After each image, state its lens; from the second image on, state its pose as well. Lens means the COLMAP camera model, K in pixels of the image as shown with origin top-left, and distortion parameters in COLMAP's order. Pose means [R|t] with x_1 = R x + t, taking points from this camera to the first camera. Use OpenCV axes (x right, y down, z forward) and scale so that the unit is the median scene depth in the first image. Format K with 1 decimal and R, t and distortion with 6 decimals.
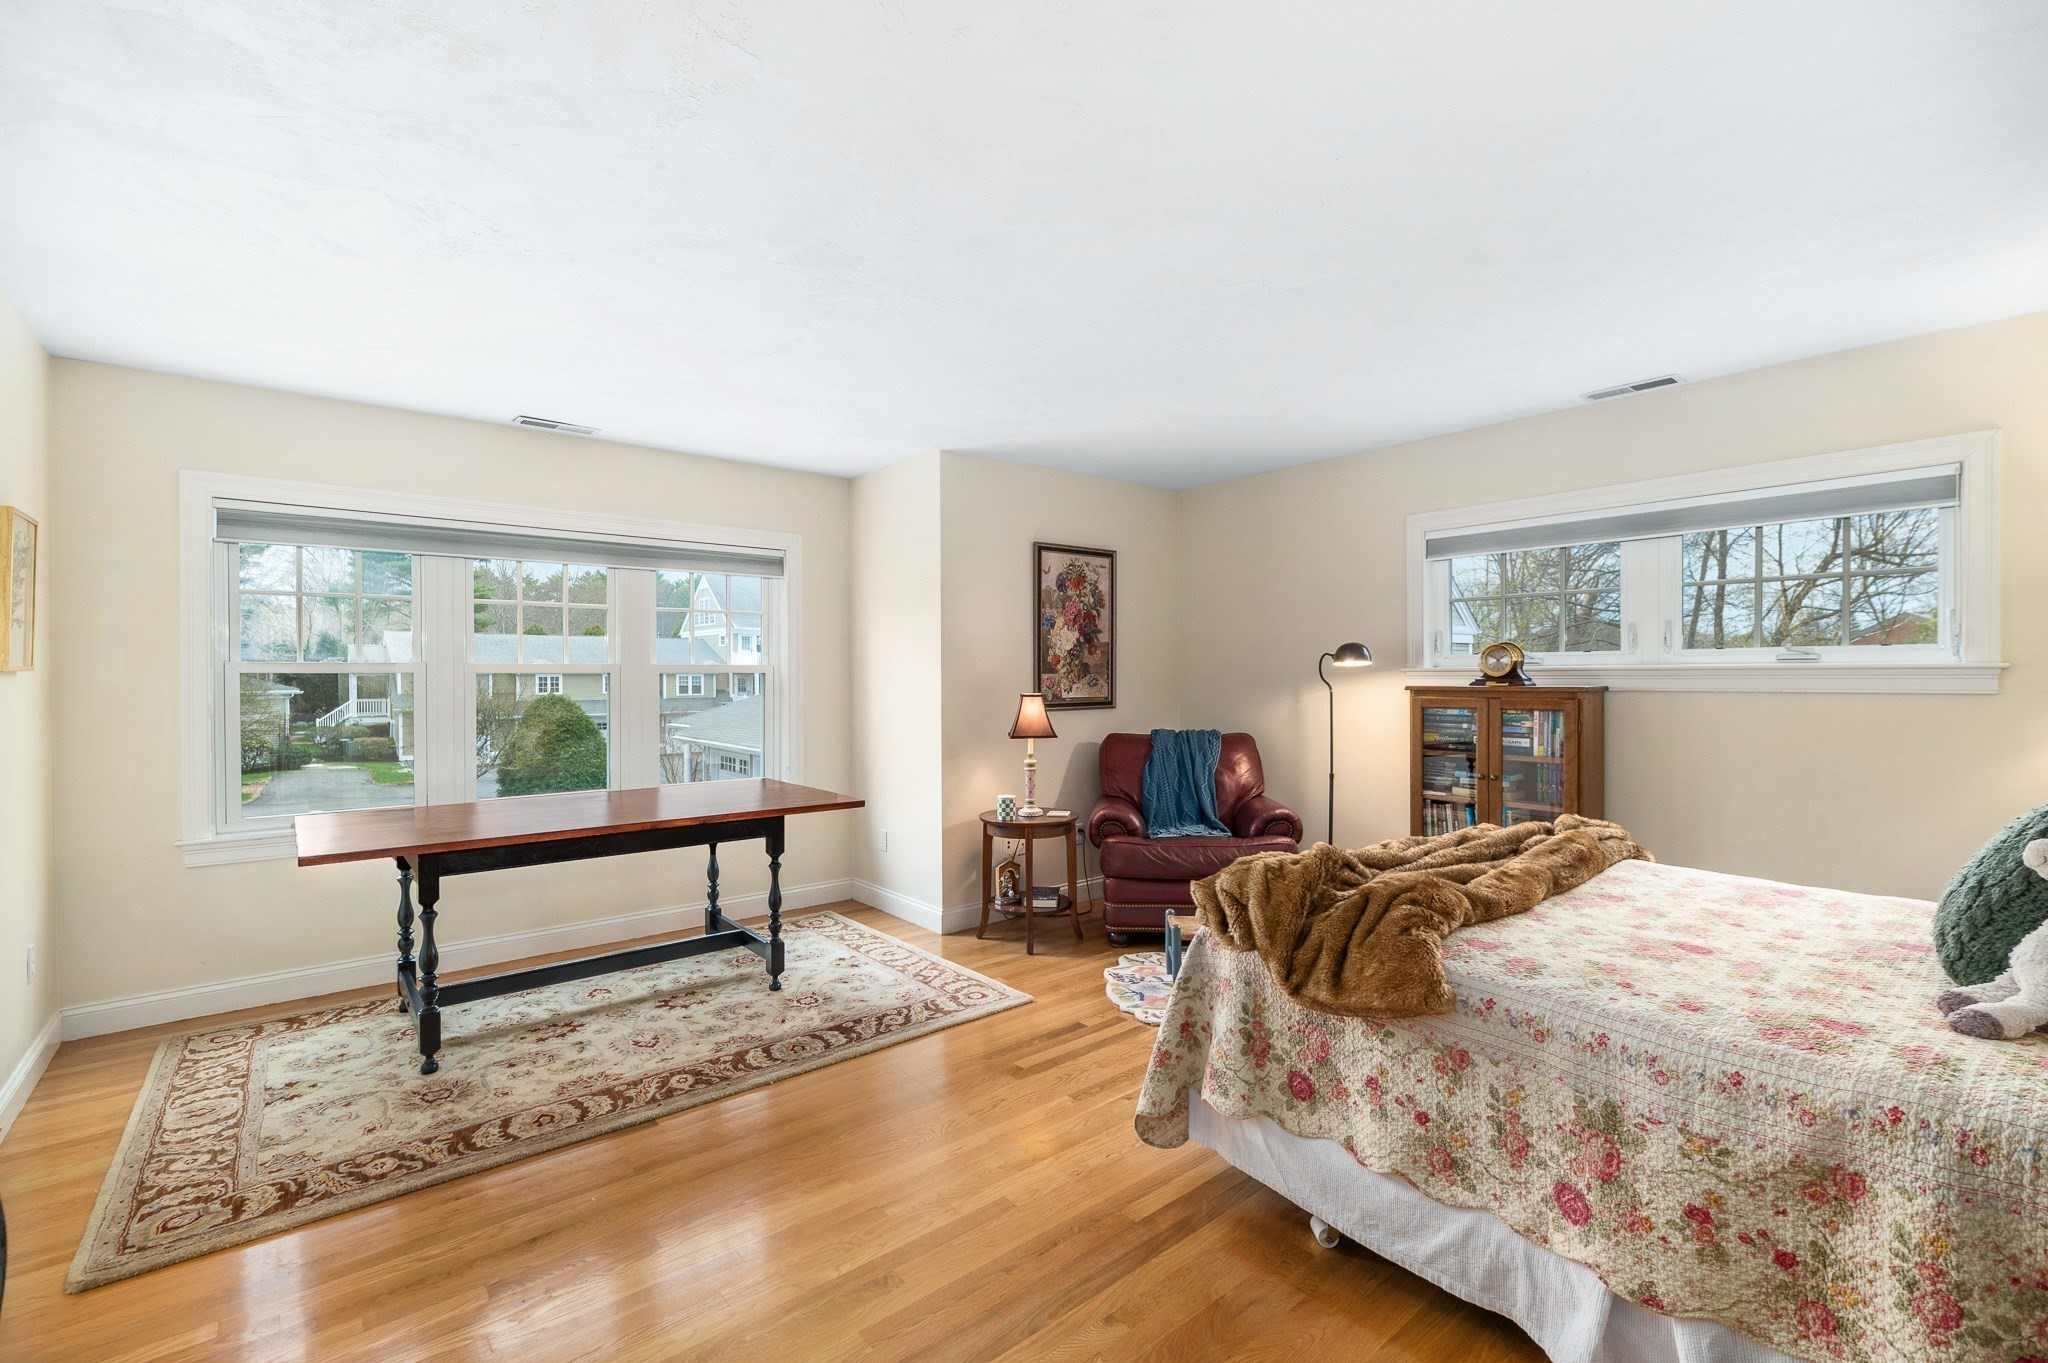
lens RADIAL K [[896.9, 0, 1032.4], [0, 896.9, 680.5], [0, 0, 1]] dist [0.003268, -0.002133]
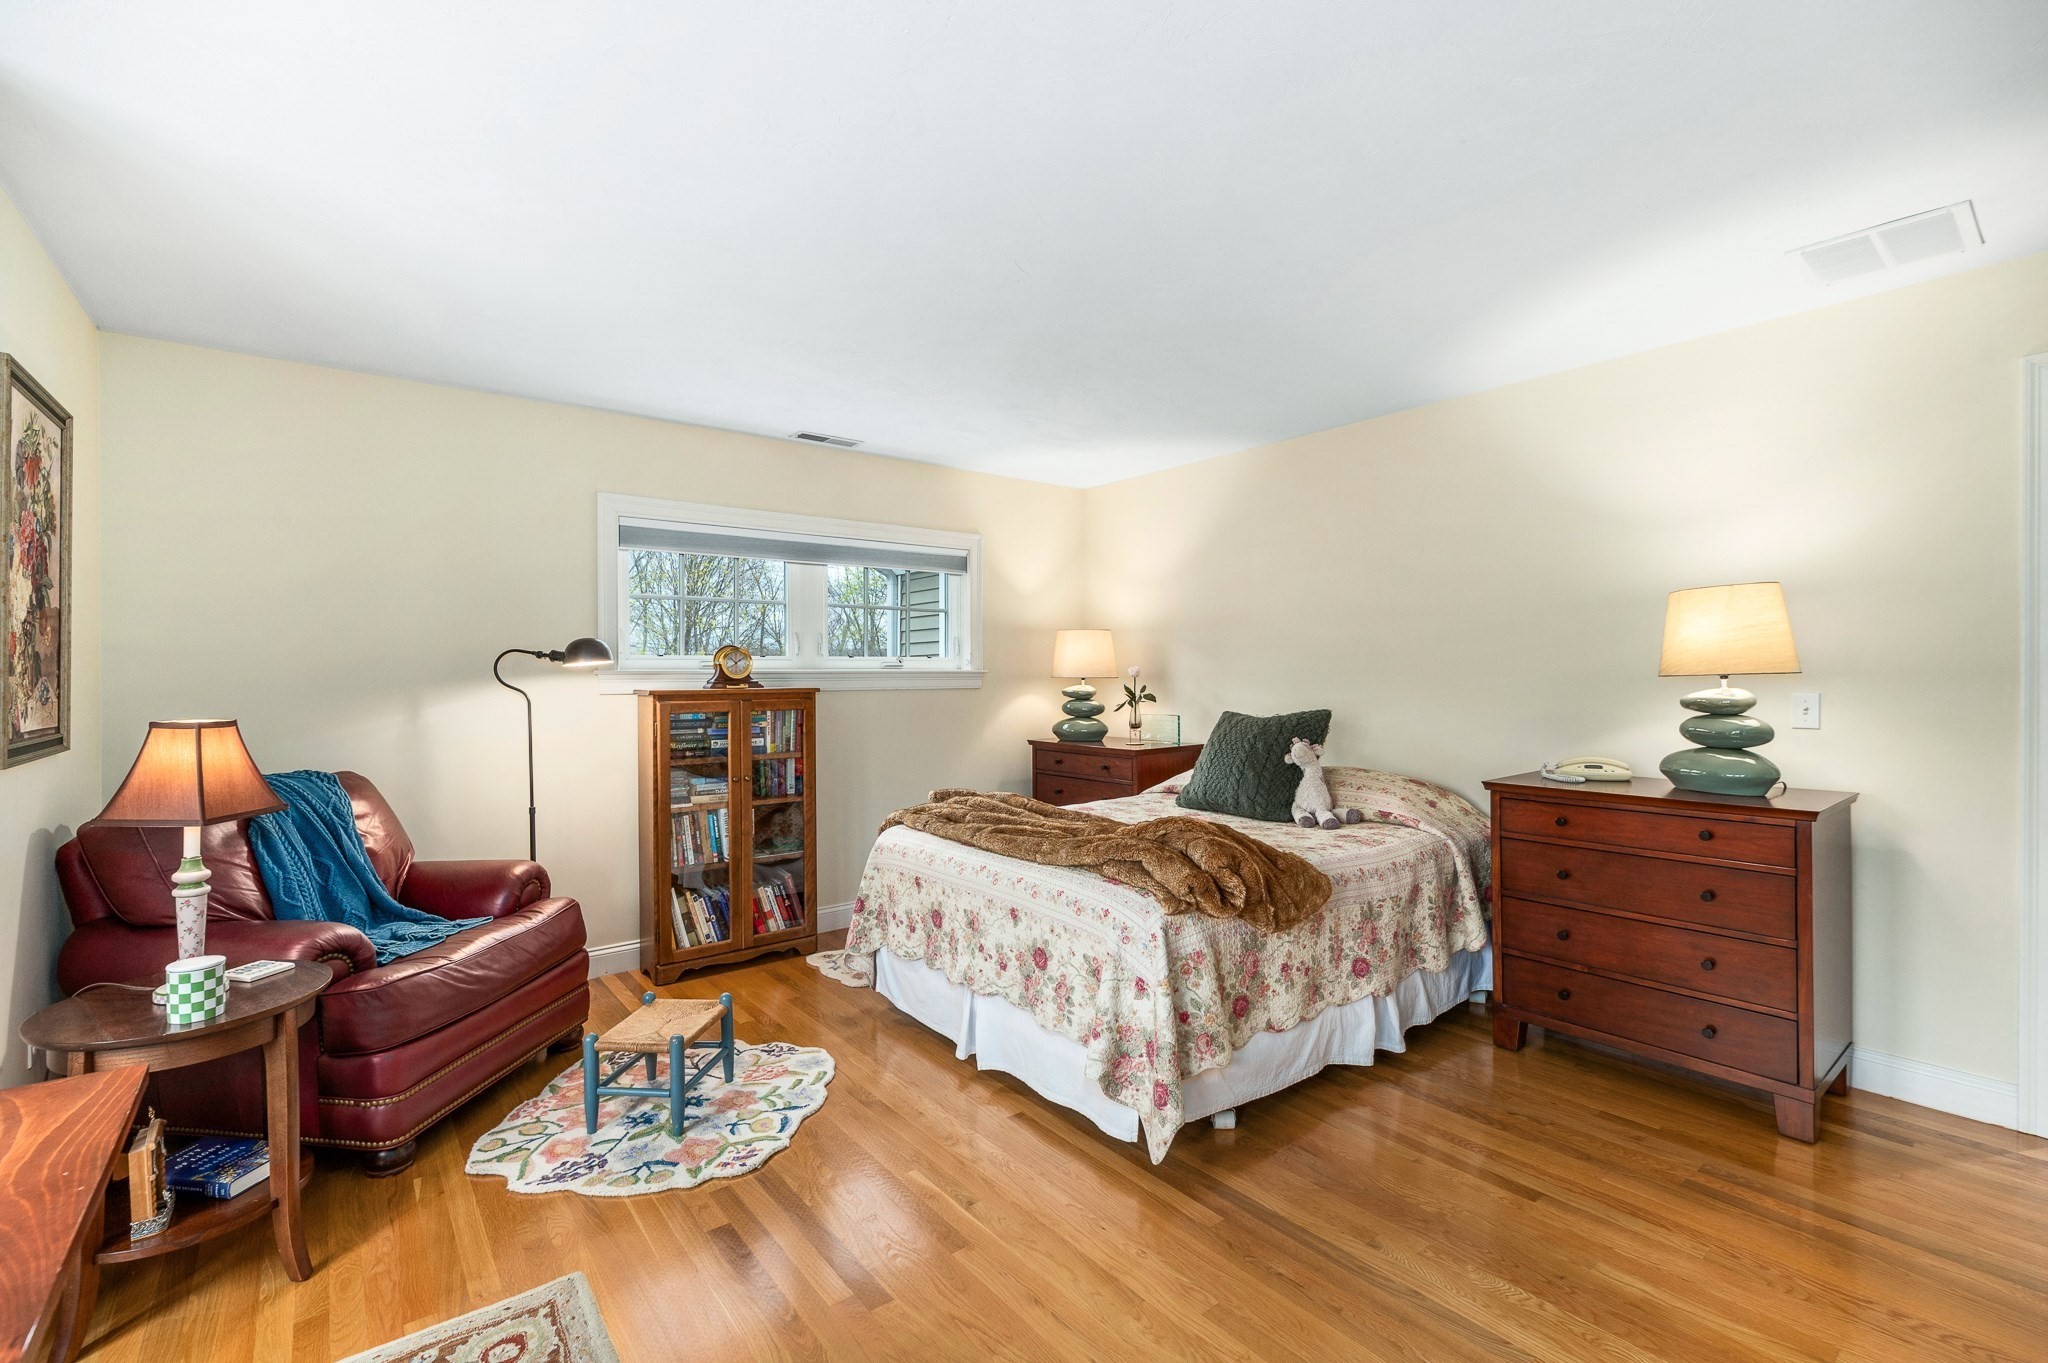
lens RADIAL K [[896.9, 0, 1031.3], [0, 896.9, 678.1], [0, 0, 1]] dist [0.003268, -0.002133]
pose [[0.021929, 0.001918, 0.999758, -0.956988], [0.010708, 0.999940, -0.002153, 0.000389], [-0.999702, 0.010753, 0.021908, 1.277279]]
